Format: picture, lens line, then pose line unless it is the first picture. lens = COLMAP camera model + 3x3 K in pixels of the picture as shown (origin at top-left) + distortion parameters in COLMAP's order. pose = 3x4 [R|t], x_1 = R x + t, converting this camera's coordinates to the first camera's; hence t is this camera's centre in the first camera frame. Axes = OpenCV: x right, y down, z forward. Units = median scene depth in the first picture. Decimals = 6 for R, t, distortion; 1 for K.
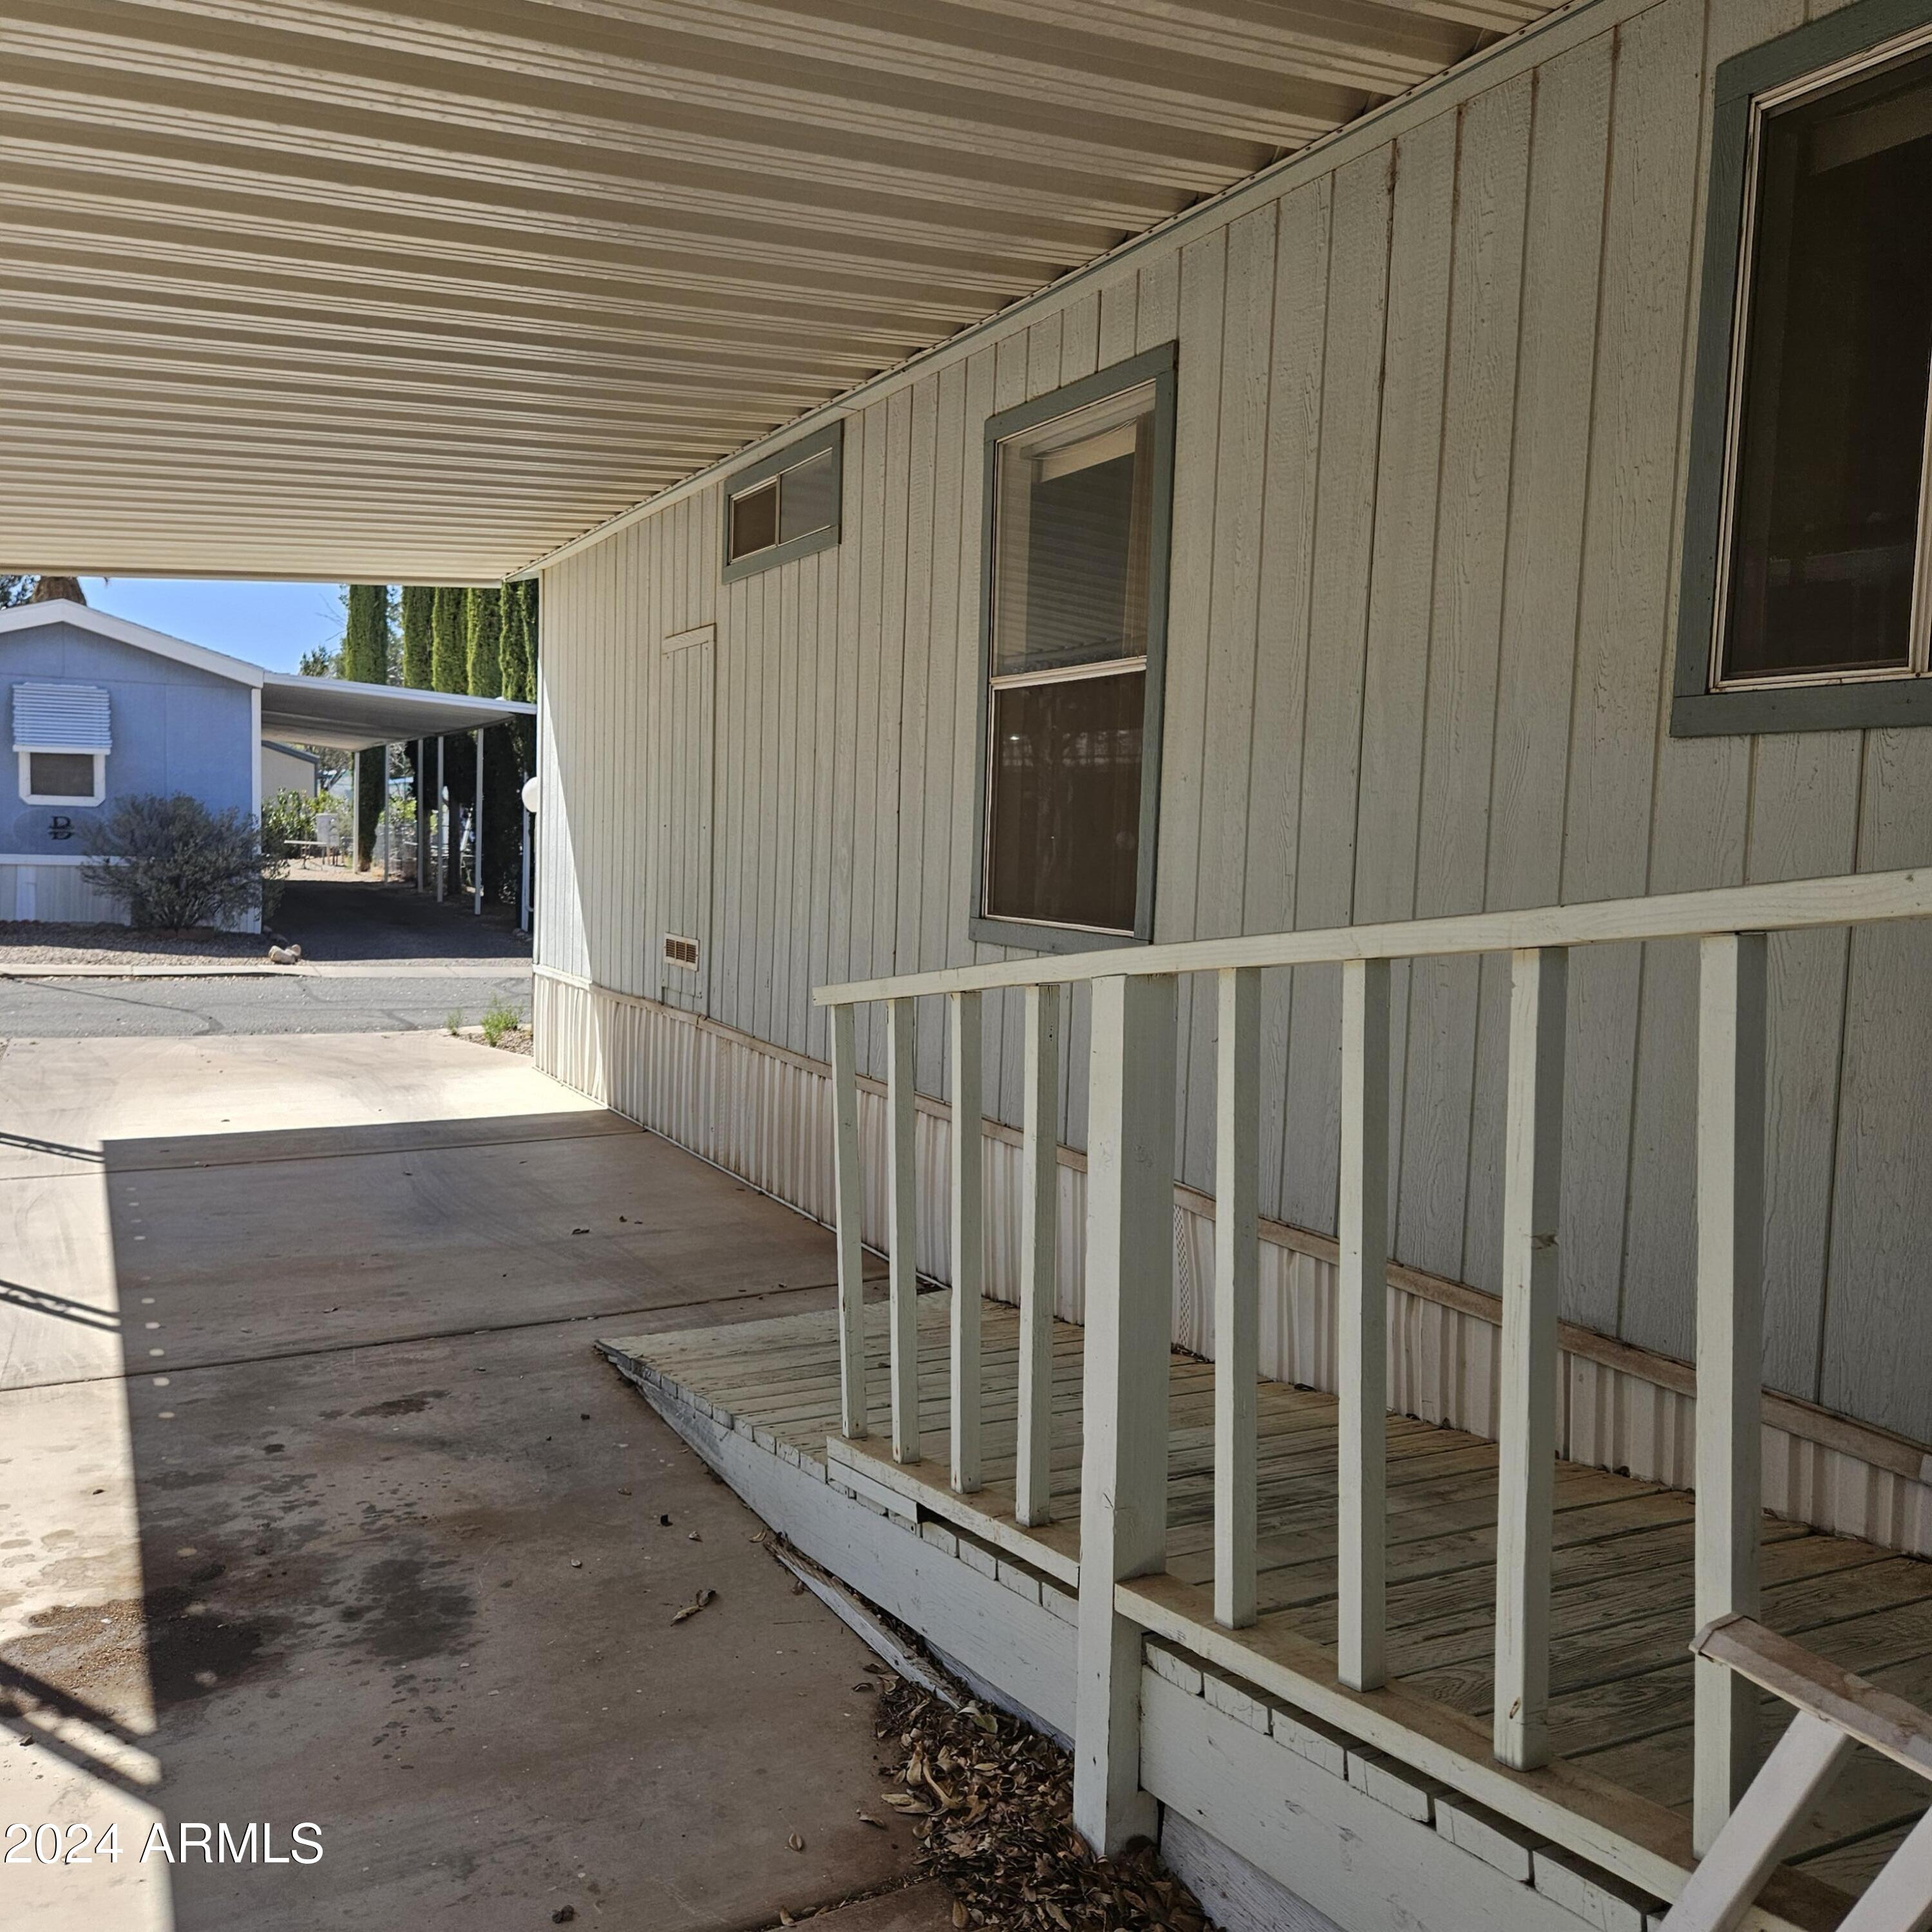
lens RADIAL K [[1746.1, 0, 967.5], [0, 1746.1, 971.7], [0, 0, 1]] dist [0.066760, -0.057291]
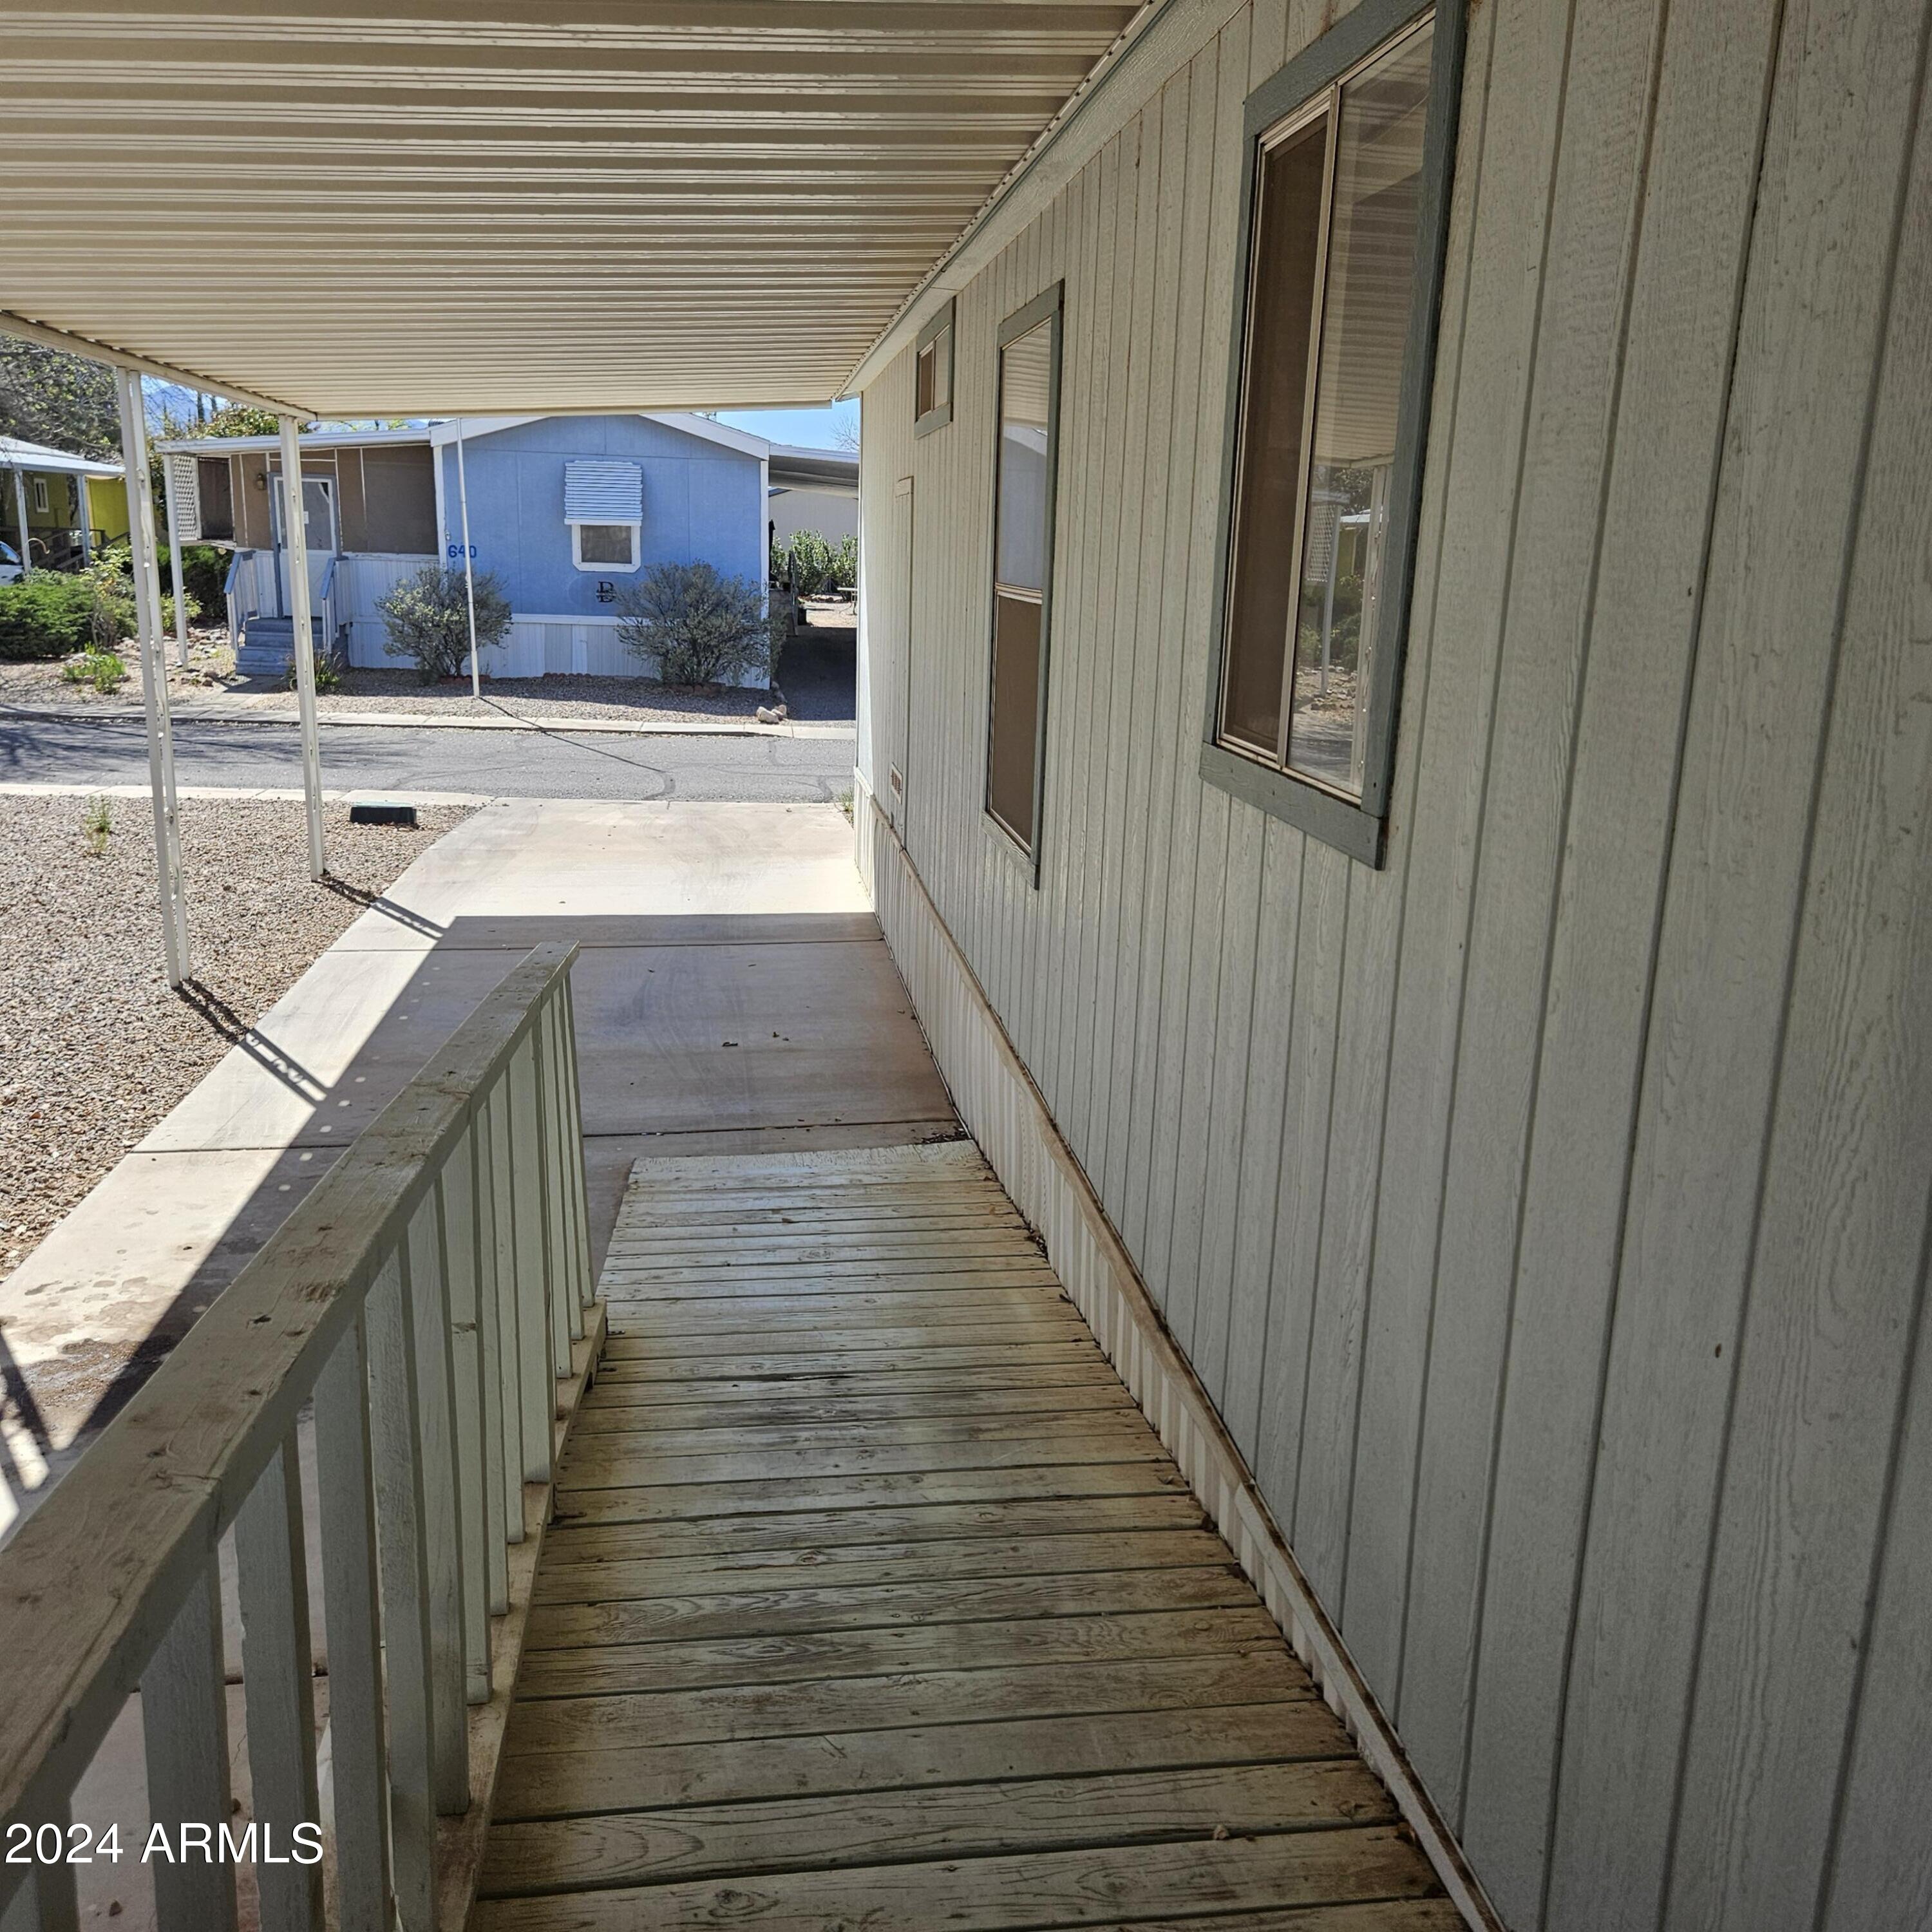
lens RADIAL K [[1746.1, 0, 975.7], [0, 1746.1, 950.0], [0, 0, 1]] dist [0.066760, -0.057291]
pose [[0.943200, 0.074370, -0.323794, 0.105941], [-0.027109, 0.988601, 0.148097, -0.031124], [0.331117, -0.130908, 0.934465, -0.003740]]
